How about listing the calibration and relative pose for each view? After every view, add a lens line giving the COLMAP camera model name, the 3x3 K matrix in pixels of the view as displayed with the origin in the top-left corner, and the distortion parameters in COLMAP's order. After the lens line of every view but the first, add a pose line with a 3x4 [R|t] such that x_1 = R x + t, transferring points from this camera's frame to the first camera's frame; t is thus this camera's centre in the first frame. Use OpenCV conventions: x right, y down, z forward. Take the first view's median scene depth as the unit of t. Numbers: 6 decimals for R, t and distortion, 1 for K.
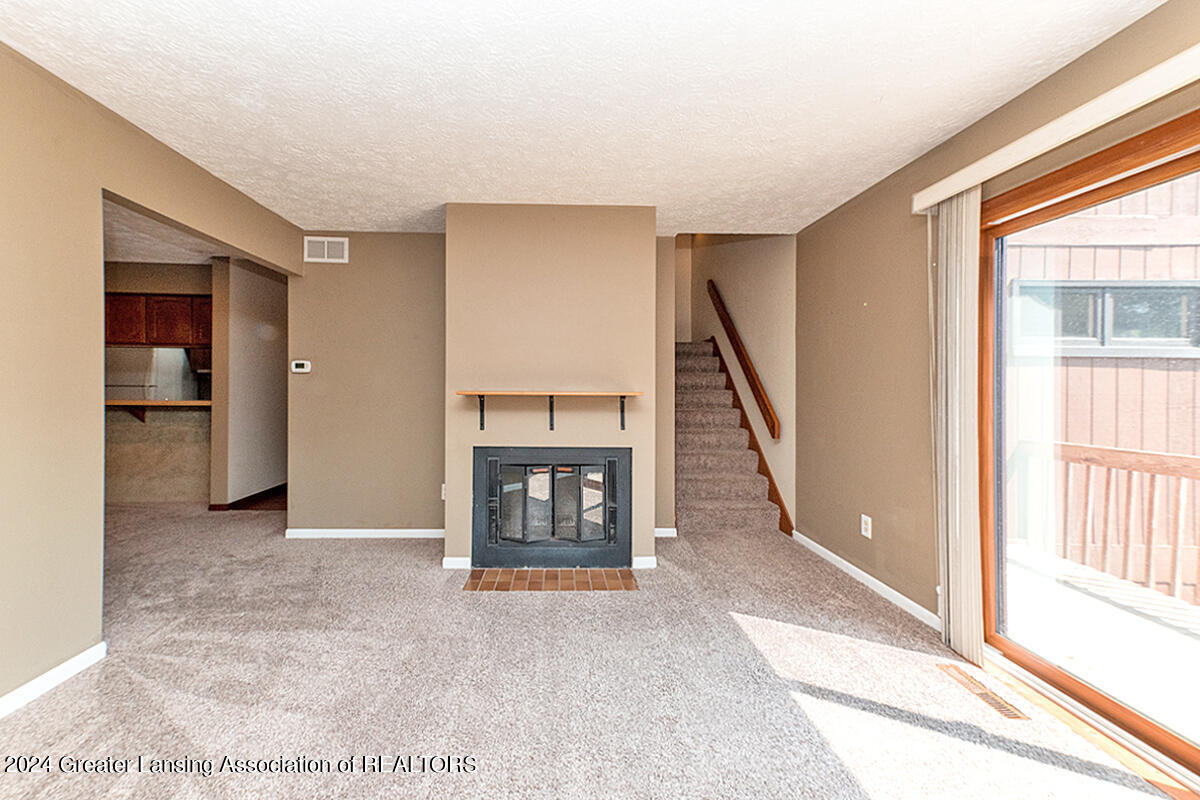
lens RADIAL K [[472.8, 0, 560.7], [0, 472.8, 384.0], [0, 0, 1]] dist [0.021347, 0.000364]
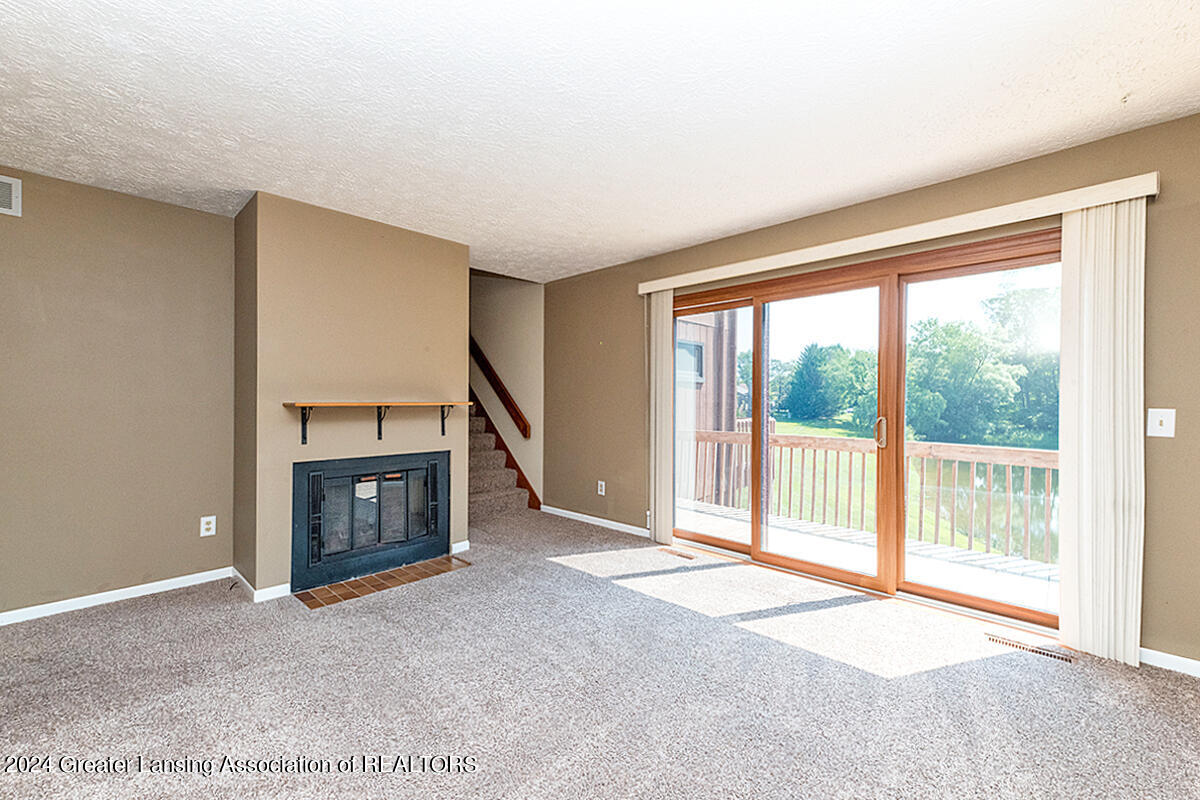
lens RADIAL K [[493.1, 0, 581.3], [0, 493.1, 404.4], [0, 0, 1]] dist [0.011695, 0.000400]
pose [[0.719412, -0.010586, 0.694503, -0.454764], [0.000187, 0.999887, 0.015046, 0.003994], [-0.694584, -0.010694, 0.719332, -0.086087]]
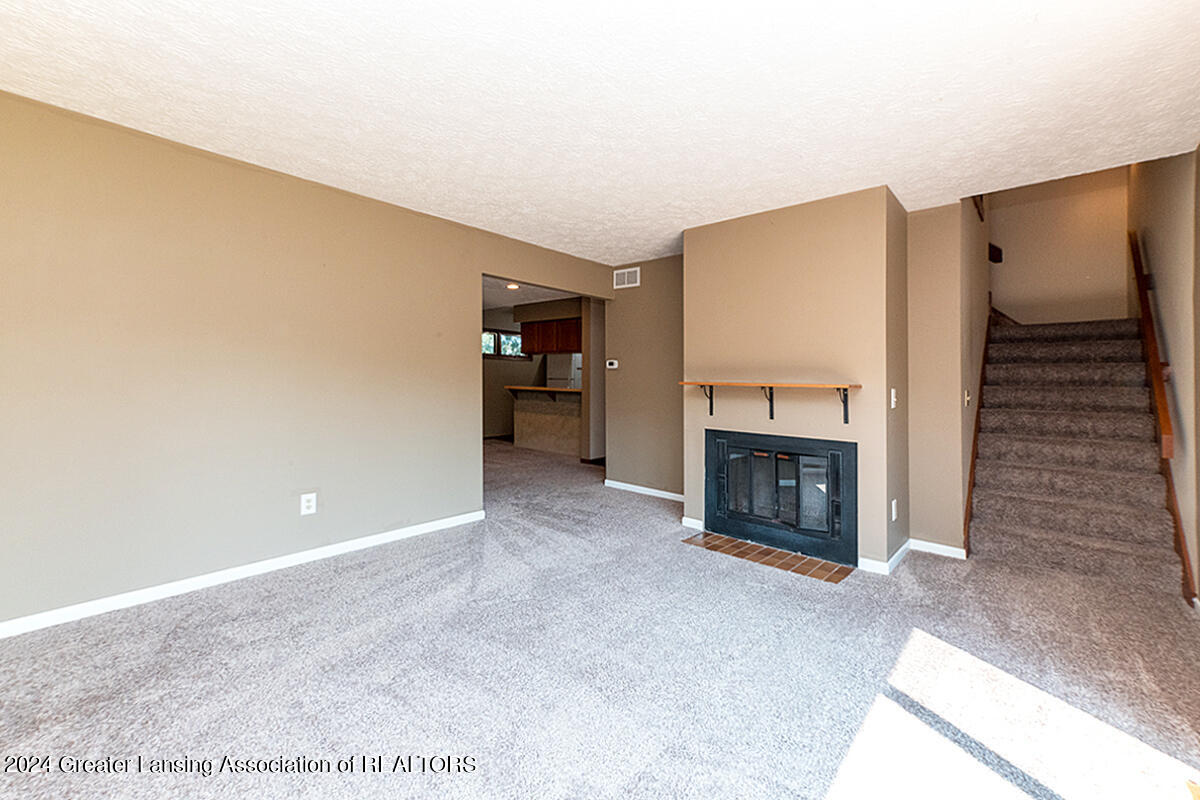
lens RADIAL K [[439.2, 0, 595.7], [0, 439.2, 381.3], [0, 0, 1]] dist [0.011458, 0.000142]
pose [[0.765118, 0.007579, -0.643845, 0.318090], [-0.004222, 0.999968, 0.006754, 0.005645], [0.643876, -0.002449, 0.765126, -0.024500]]
